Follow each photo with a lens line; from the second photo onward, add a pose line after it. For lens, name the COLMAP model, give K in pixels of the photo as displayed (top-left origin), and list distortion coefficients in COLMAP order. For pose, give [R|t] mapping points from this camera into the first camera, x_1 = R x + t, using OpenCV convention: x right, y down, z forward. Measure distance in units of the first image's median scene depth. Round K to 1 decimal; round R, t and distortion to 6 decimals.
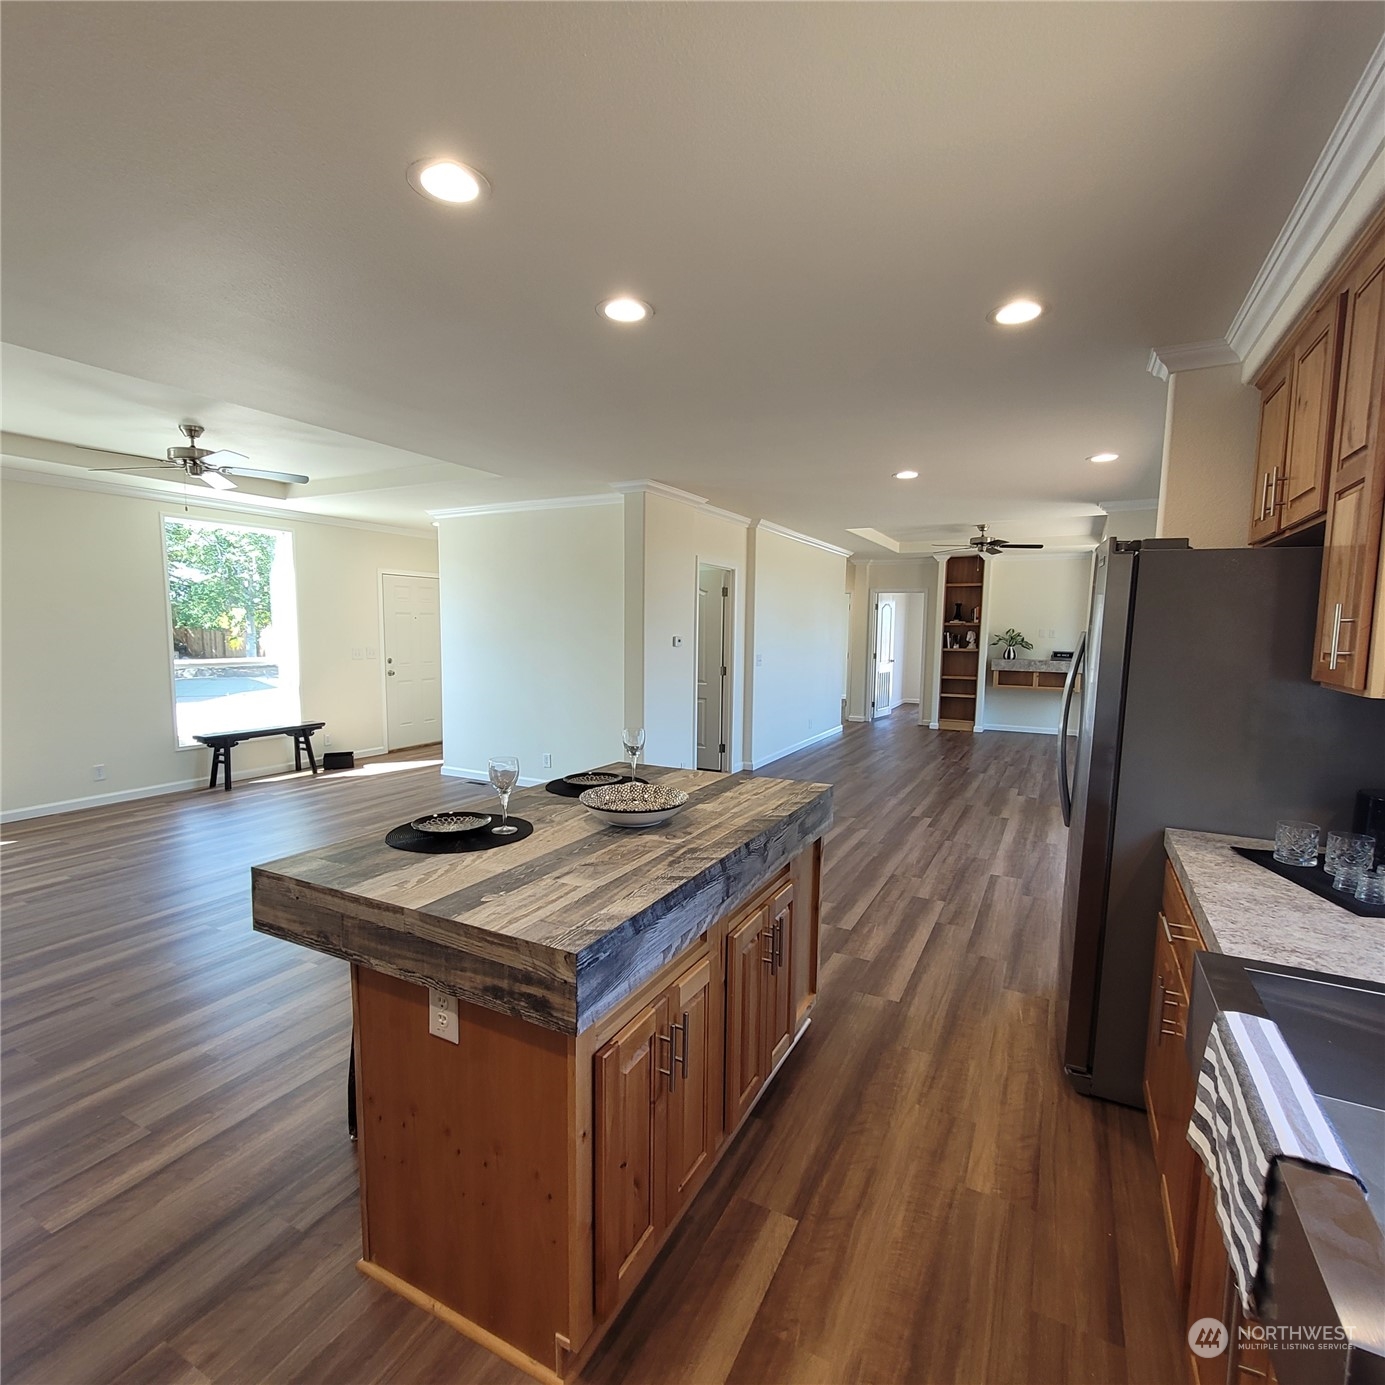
lens RADIAL K [[721.0, 0, 689.2], [0, 721.0, 700.4], [0, 0, 1]] dist [0.000142, -0.000990]
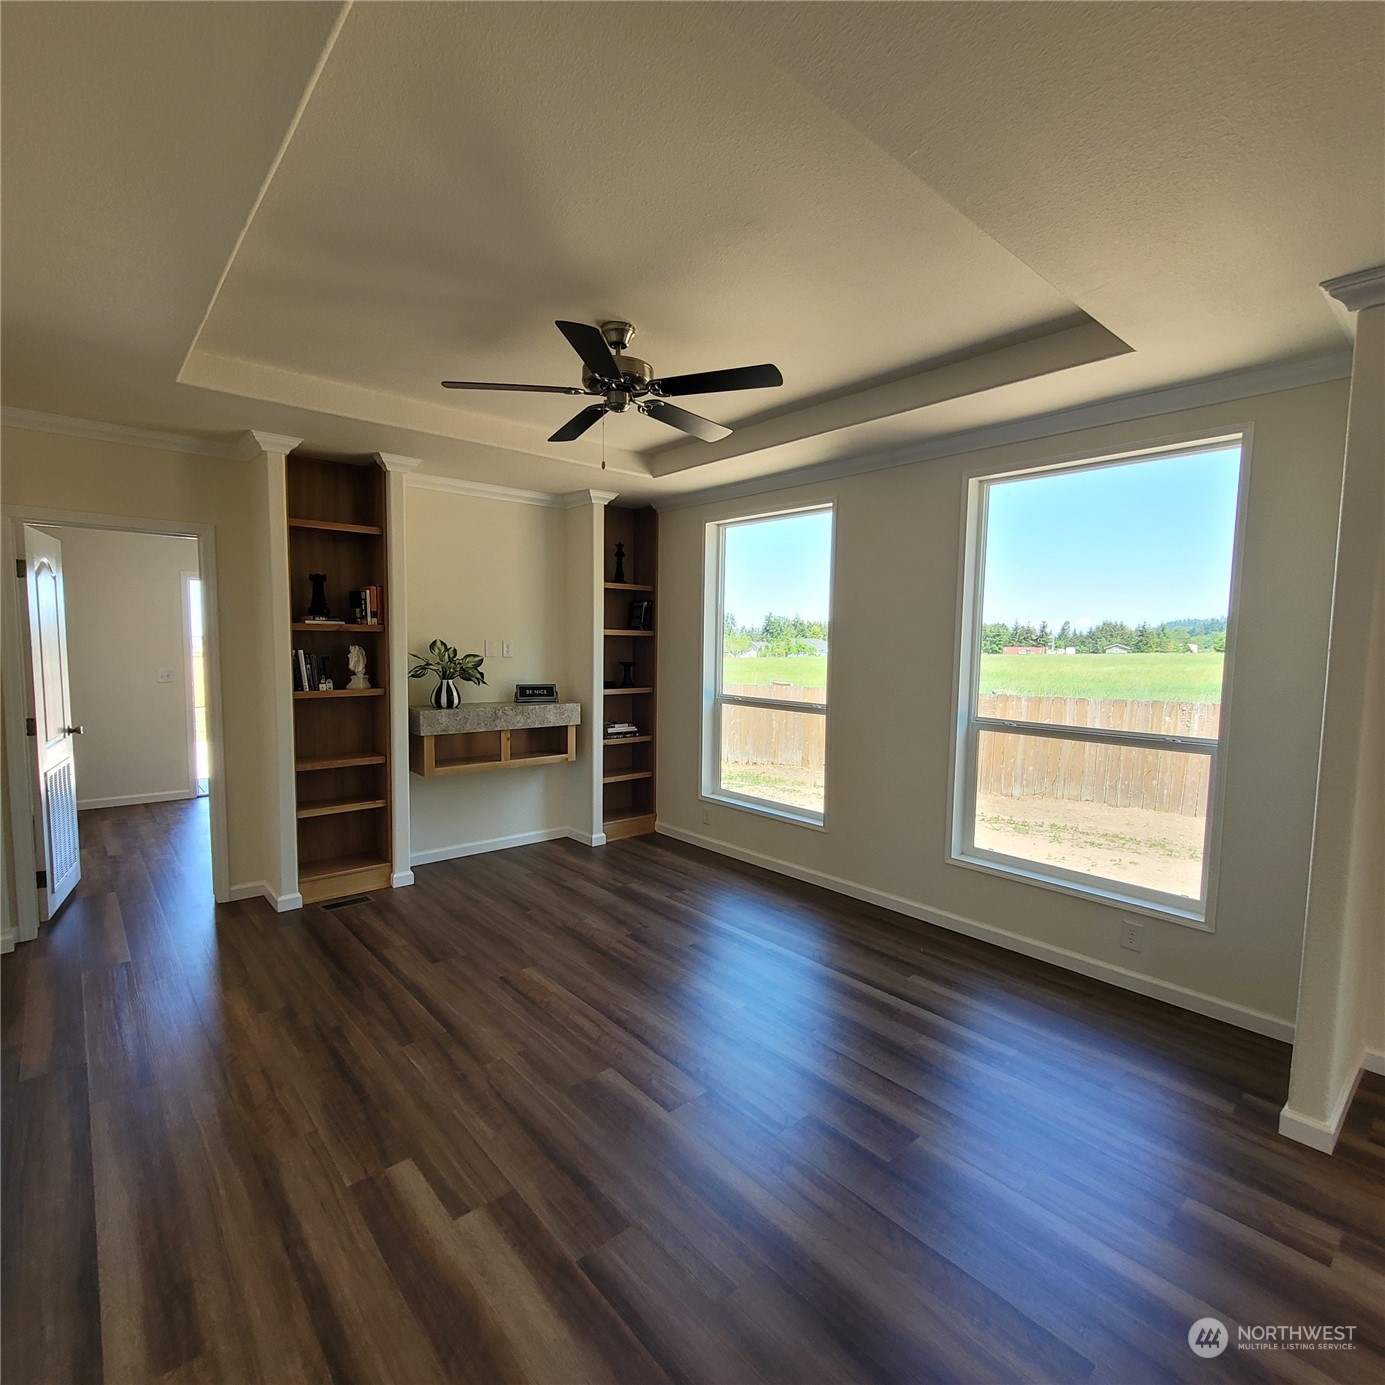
lens RADIAL K [[721.0, 0, 689.5], [0, 721.0, 705.5], [0, 0, 1]] dist [0.000142, -0.000990]
pose [[0.364777, -0.085888, 0.927125, 0.117809], [0.084264, 0.994696, 0.058994, -0.103772], [-0.927274, 0.056604, 0.370080, 0.994182]]
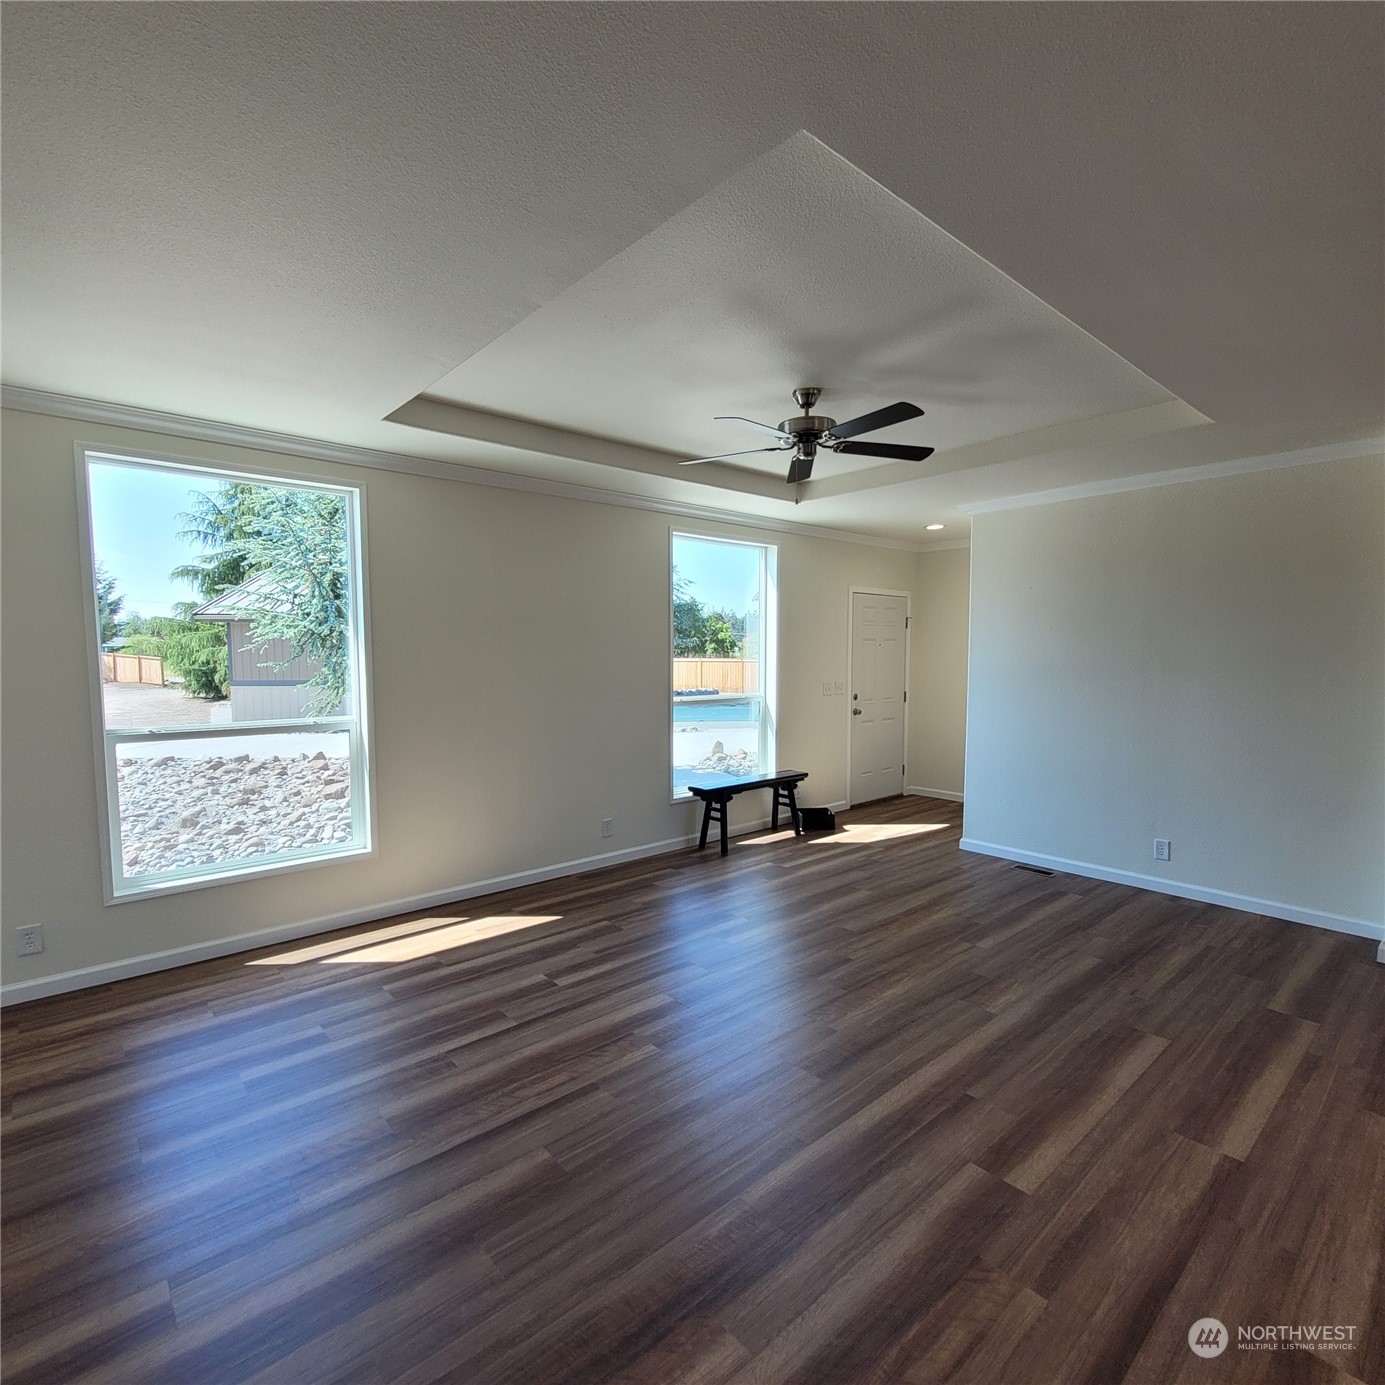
lens RADIAL K [[721.0, 0, 687.6], [0, 721.0, 690.1], [0, 0, 1]] dist [0.000142, -0.000990]
pose [[0.932544, 0.007912, -0.360971, -0.330770], [-0.026969, 0.998493, -0.047789, -0.020164], [0.360049, 0.054300, 0.931352, 0.175639]]
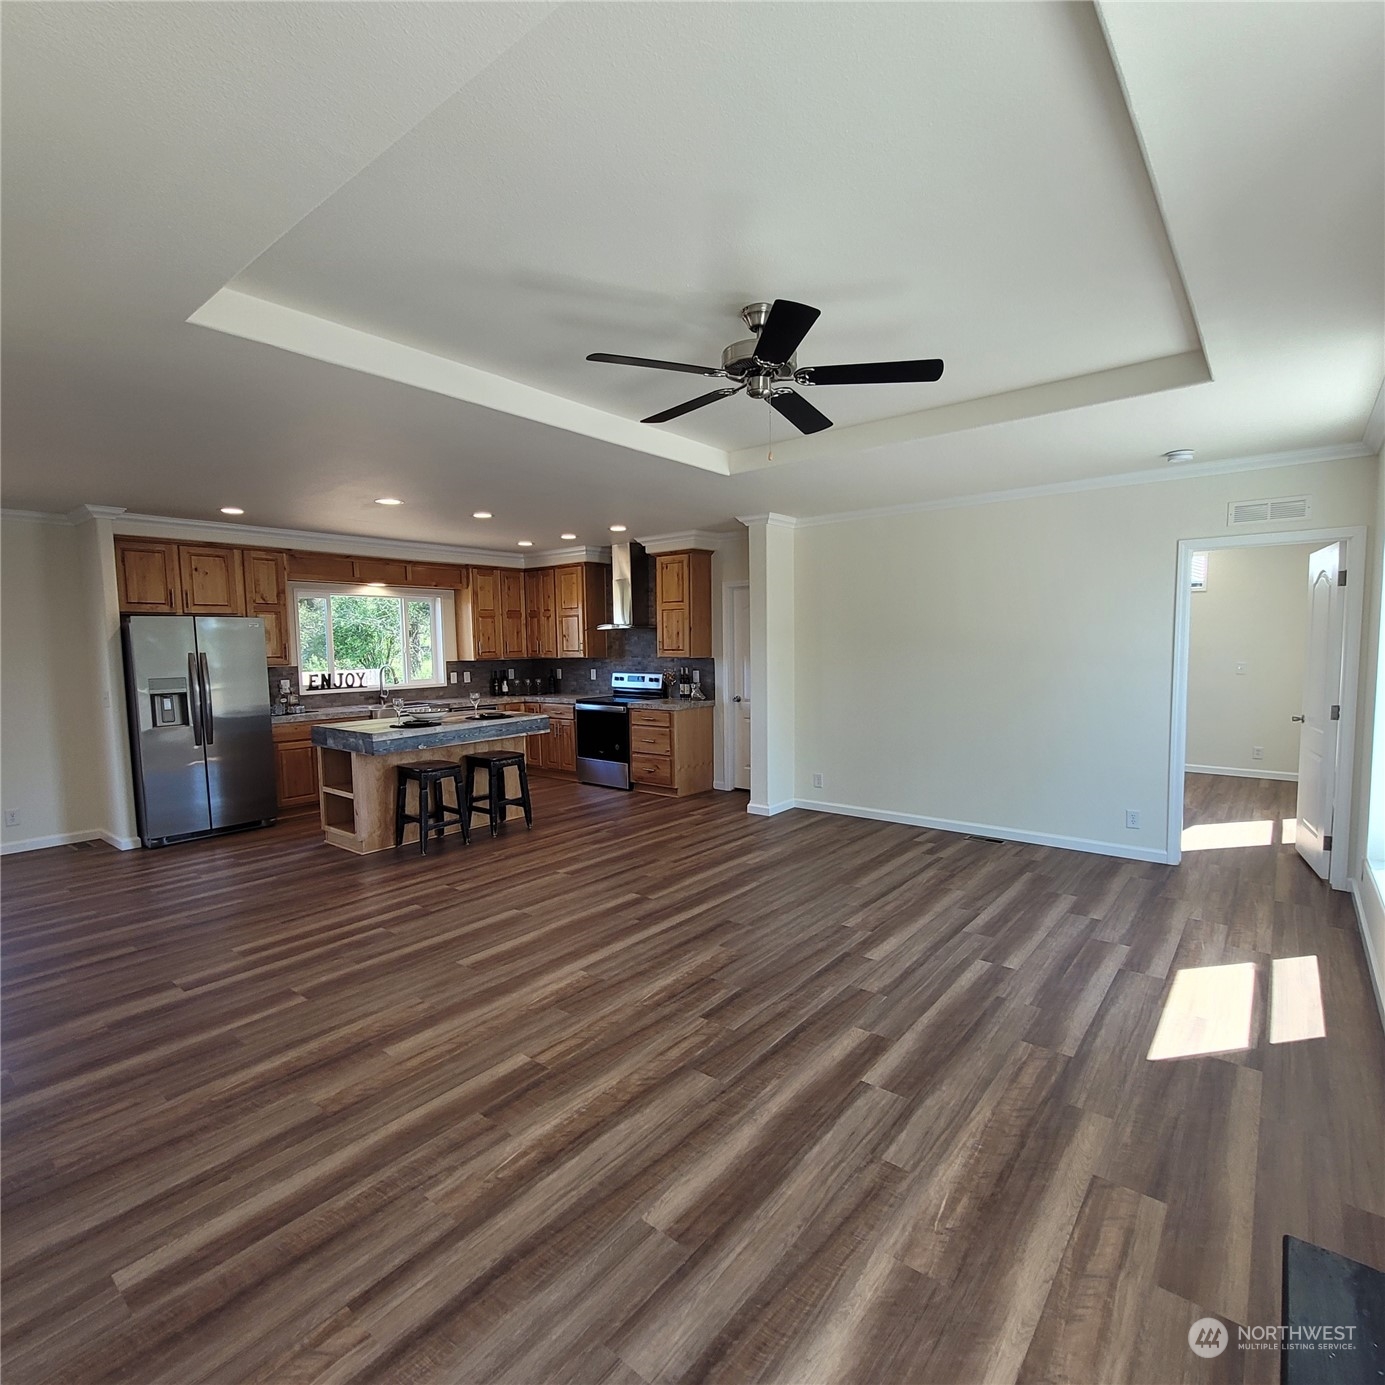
lens RADIAL K [[721.0, 0, 687.0], [0, 721.0, 702.9], [0, 0, 1]] dist [0.000142, -0.000990]
pose [[-0.979770, -0.010515, 0.199850, -0.466678], [0.026351, 0.983146, 0.180912, -0.106946], [-0.198385, 0.182519, -0.962980, 1.005908]]
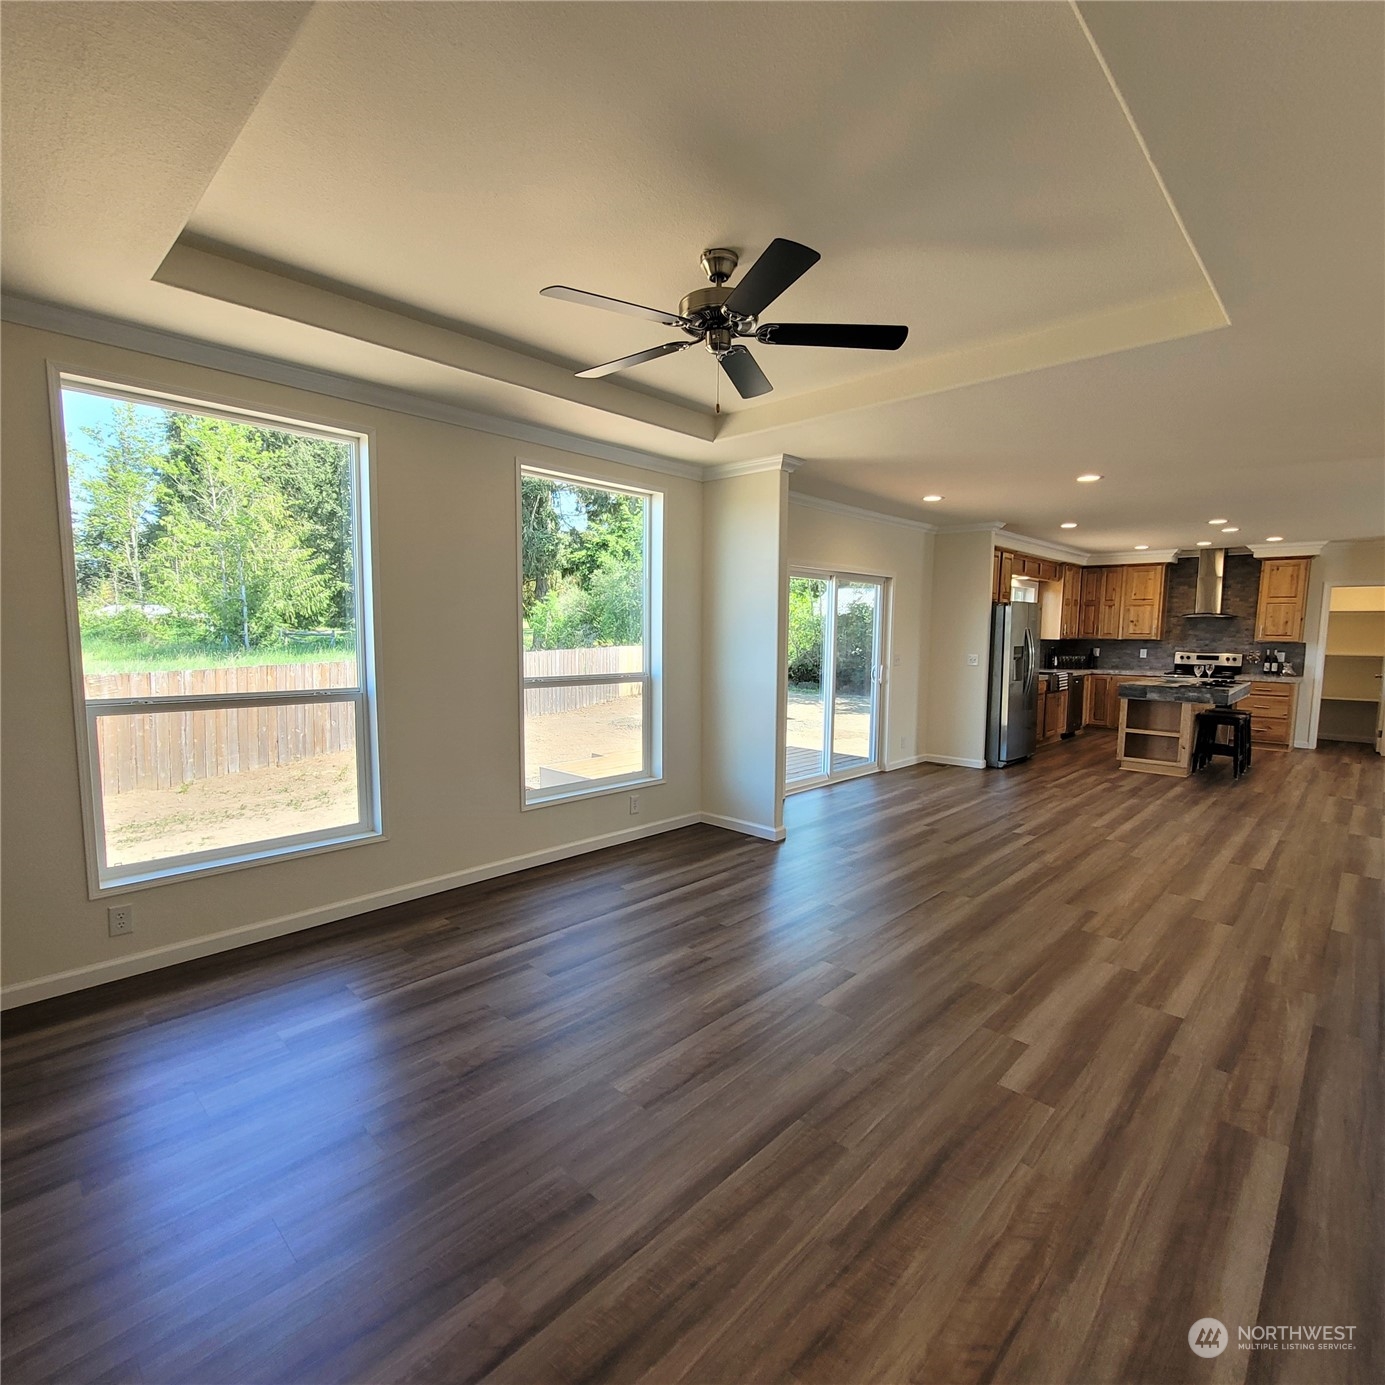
lens RADIAL K [[721.0, 0, 683.4], [0, 721.0, 706.4], [0, 0, 1]] dist [0.000142, -0.000990]
pose [[-0.958737, -0.049464, 0.279959, 0.382448], [0.009848, 0.978379, 0.206587, -0.146459], [-0.284124, 0.200820, -0.937521, 1.521967]]
